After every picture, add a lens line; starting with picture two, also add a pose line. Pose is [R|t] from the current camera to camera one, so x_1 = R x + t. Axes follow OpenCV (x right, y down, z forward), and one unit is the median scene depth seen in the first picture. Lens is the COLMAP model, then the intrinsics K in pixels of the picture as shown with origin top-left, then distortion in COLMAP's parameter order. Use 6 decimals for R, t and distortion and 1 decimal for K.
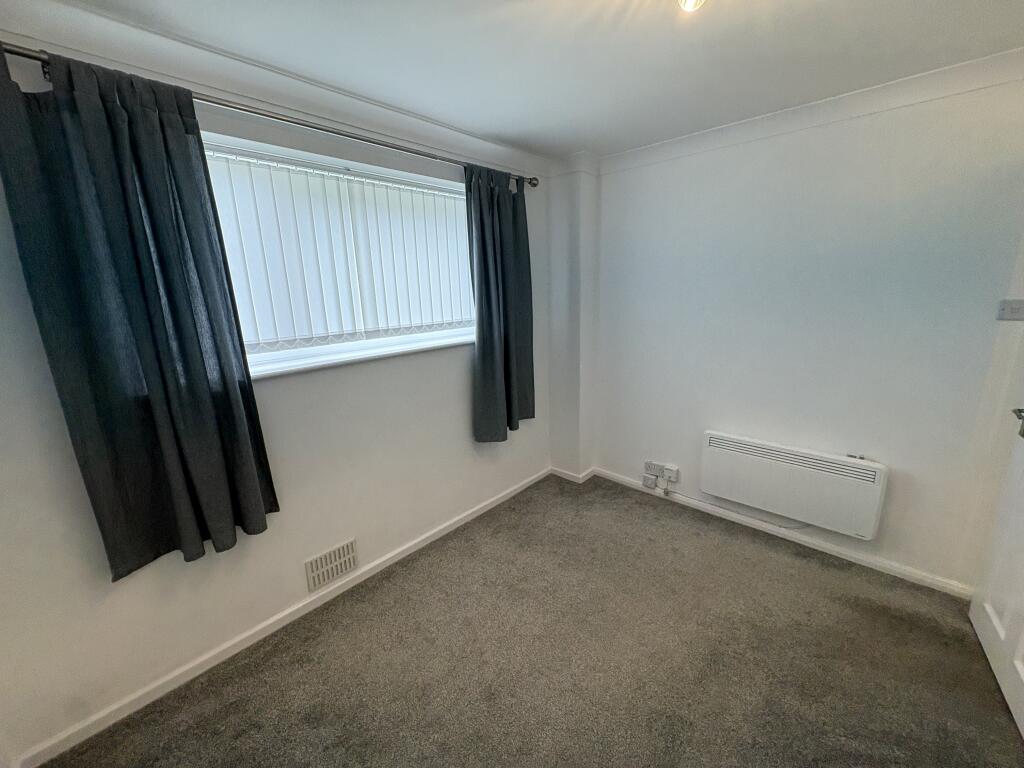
lens RADIAL K [[409.0, 0, 511.0], [0, 409.0, 383.9], [0, 0, 1]] dist [0.000741, 0.000037]
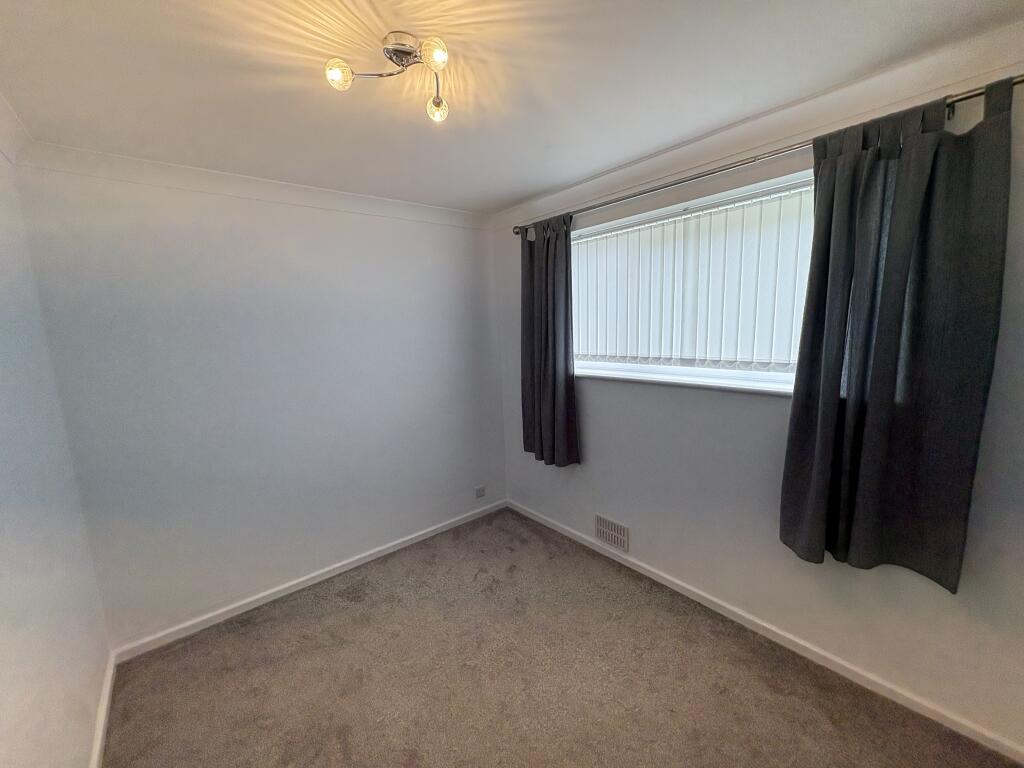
lens RADIAL K [[393.1, 0, 513.1], [0, 393.1, 385.4], [0, 0, 1]] dist [-0.000523, -0.000134]
pose [[-0.107749, 0.186893, -0.976453, 0.698481], [-0.194169, 0.959301, 0.205036, -0.187700], [0.975033, 0.211690, -0.067075, 0.671299]]
